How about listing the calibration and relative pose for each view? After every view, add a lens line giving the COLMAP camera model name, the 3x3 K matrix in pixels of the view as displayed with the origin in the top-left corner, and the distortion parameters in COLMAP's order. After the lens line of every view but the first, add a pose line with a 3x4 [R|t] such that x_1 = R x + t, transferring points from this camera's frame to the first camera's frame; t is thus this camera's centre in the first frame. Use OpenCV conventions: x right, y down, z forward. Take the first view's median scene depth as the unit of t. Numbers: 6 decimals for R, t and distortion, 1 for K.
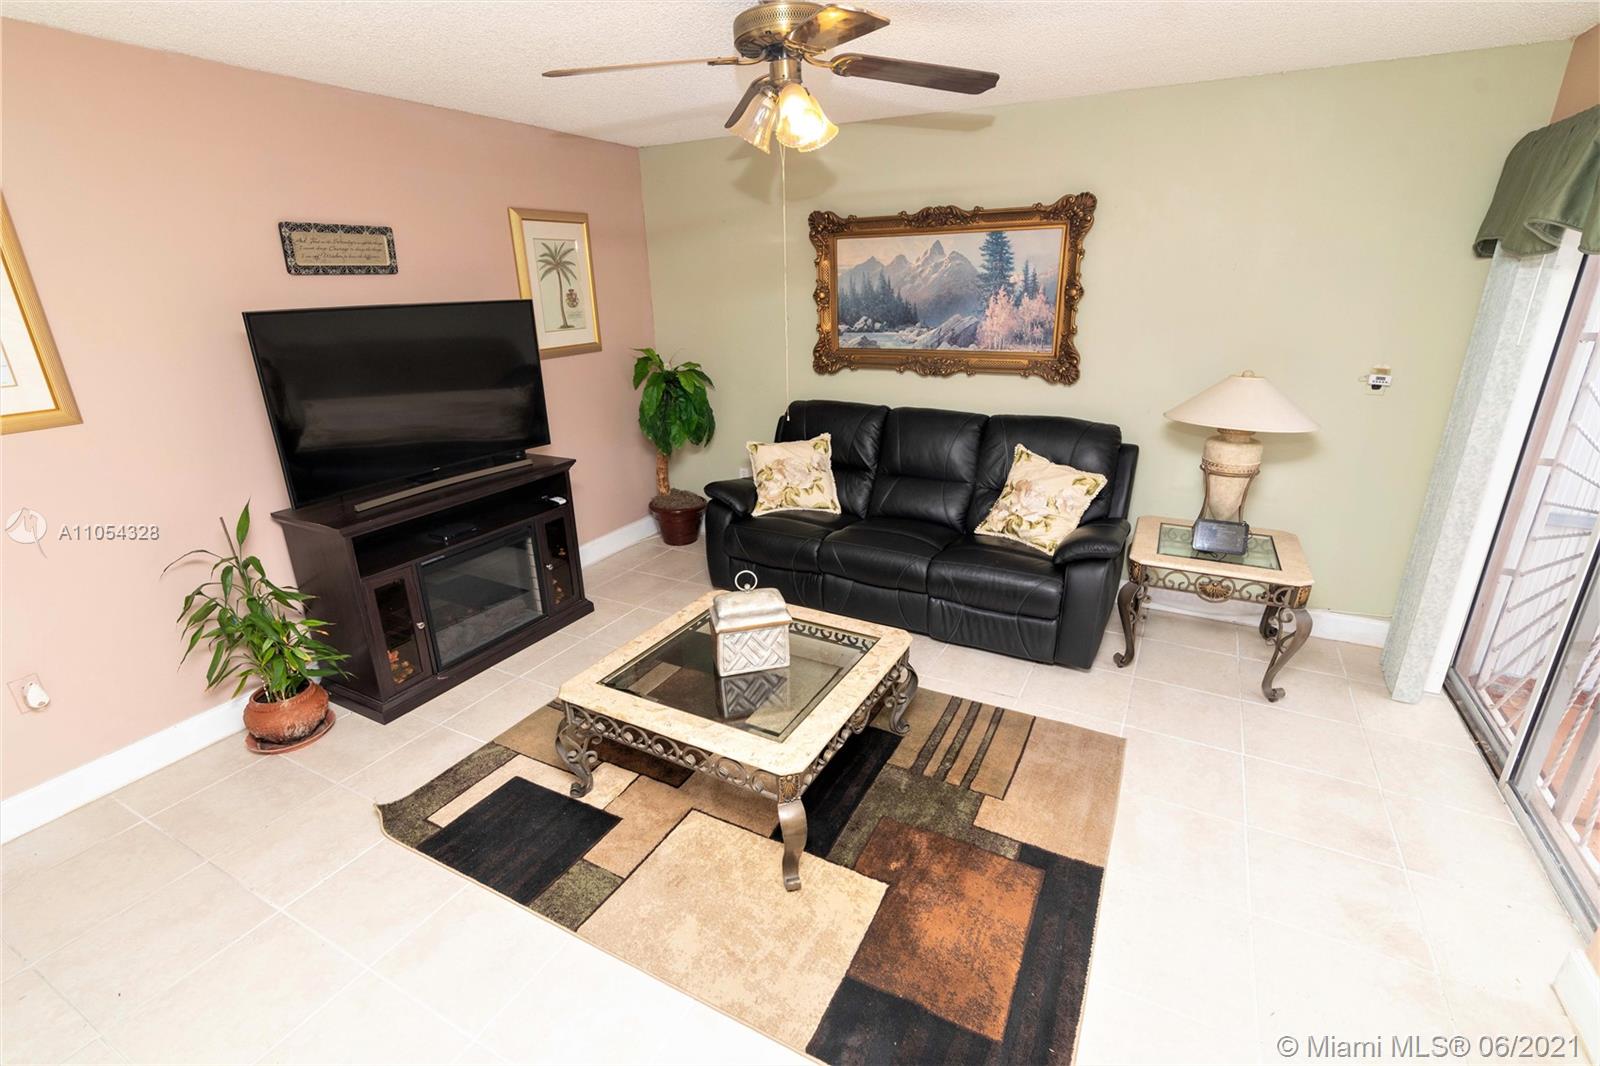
lens RADIAL K [[723.7, 0, 799.3], [0, 723.7, 532.3], [0, 0, 1]] dist [0.003783, -0.000124]
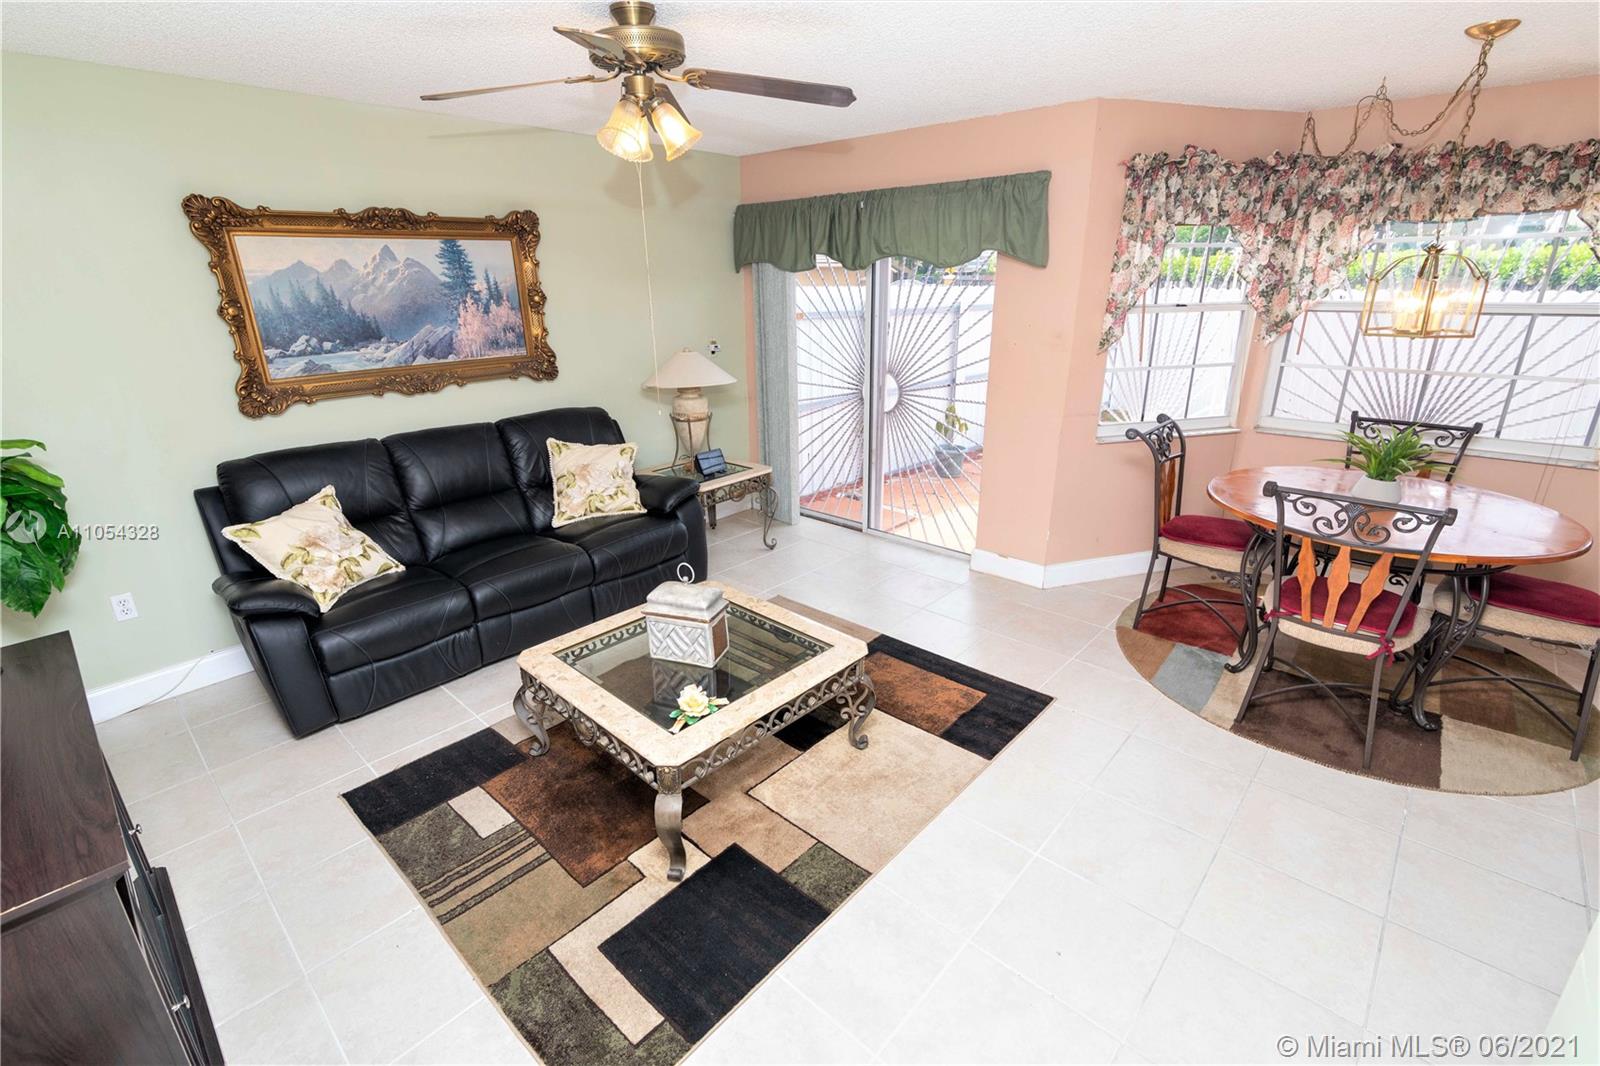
lens RADIAL K [[723.7, 0, 806.3], [0, 723.7, 530.2], [0, 0, 1]] dist [0.003783, -0.000124]
pose [[0.249902, -0.309322, 0.917534, -0.622115], [0.335734, 0.916495, 0.217530, -0.099991], [-0.908202, 0.253687, 0.332883, 0.319202]]
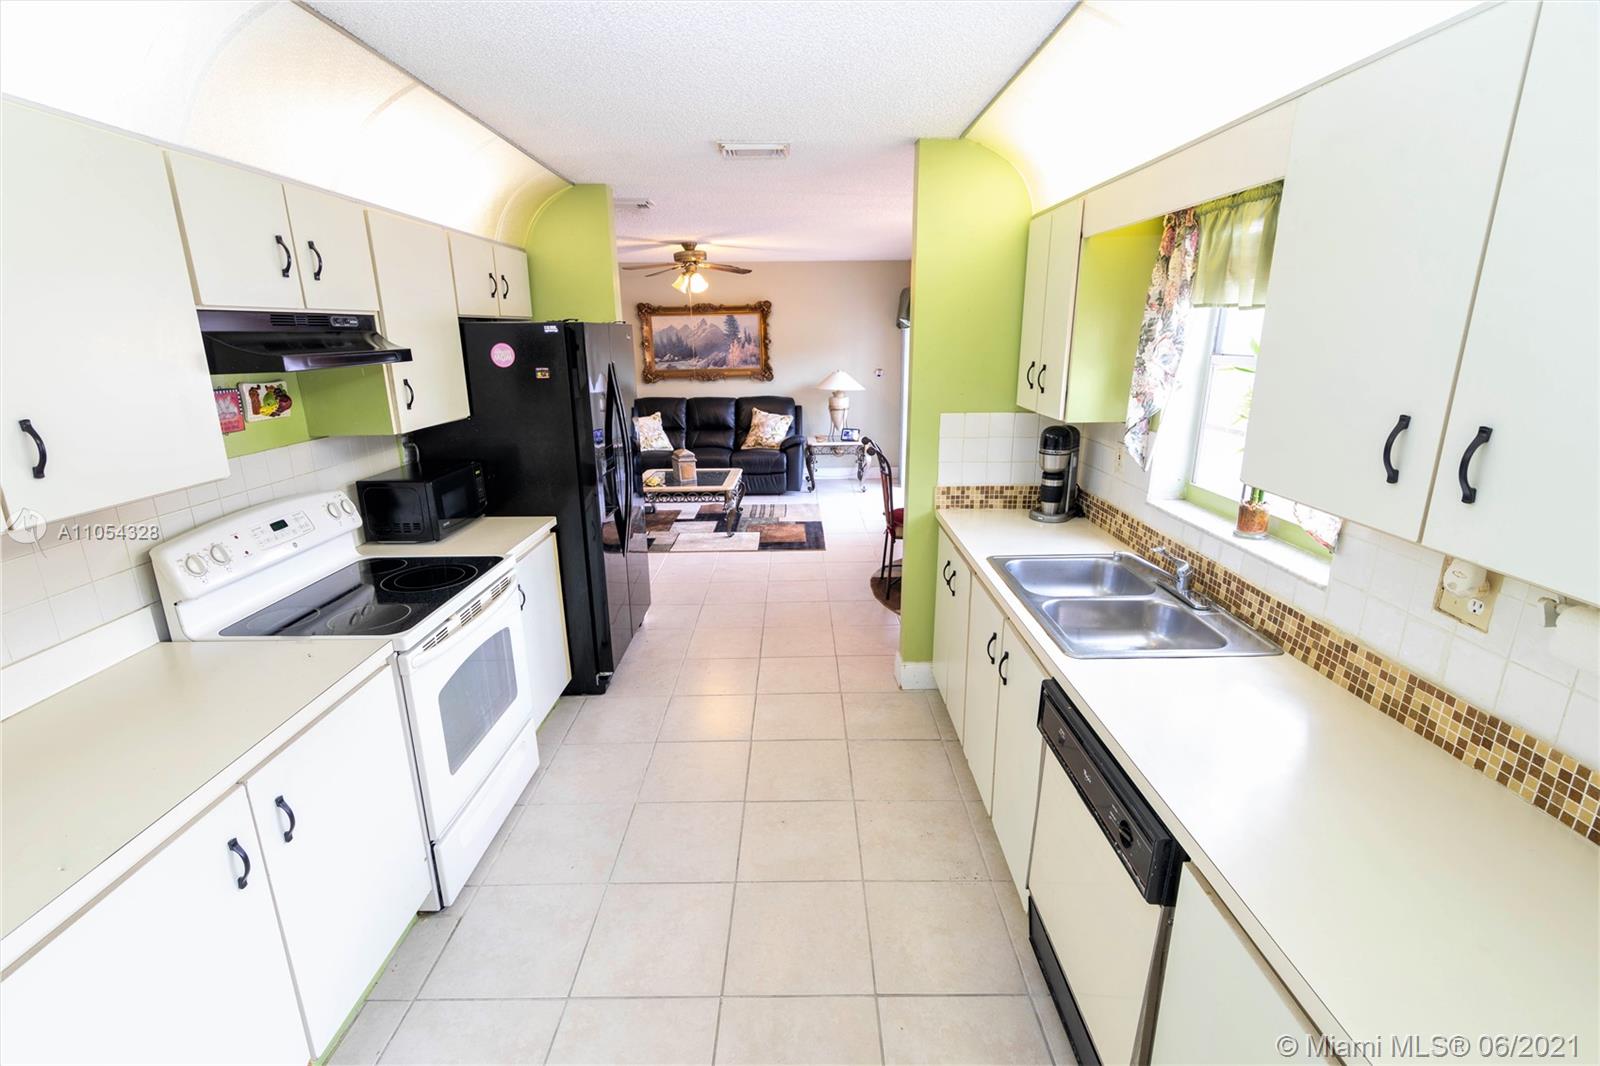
lens RADIAL K [[723.7, 0, 803.1], [0, 723.7, 536.3], [0, 0, 1]] dist [0.003783, -0.000124]
pose [[0.879508, -0.122749, 0.459782, -0.623906], [0.156091, 0.987121, -0.035050, 0.362353], [-0.449557, 0.102595, 0.887340, -0.986044]]
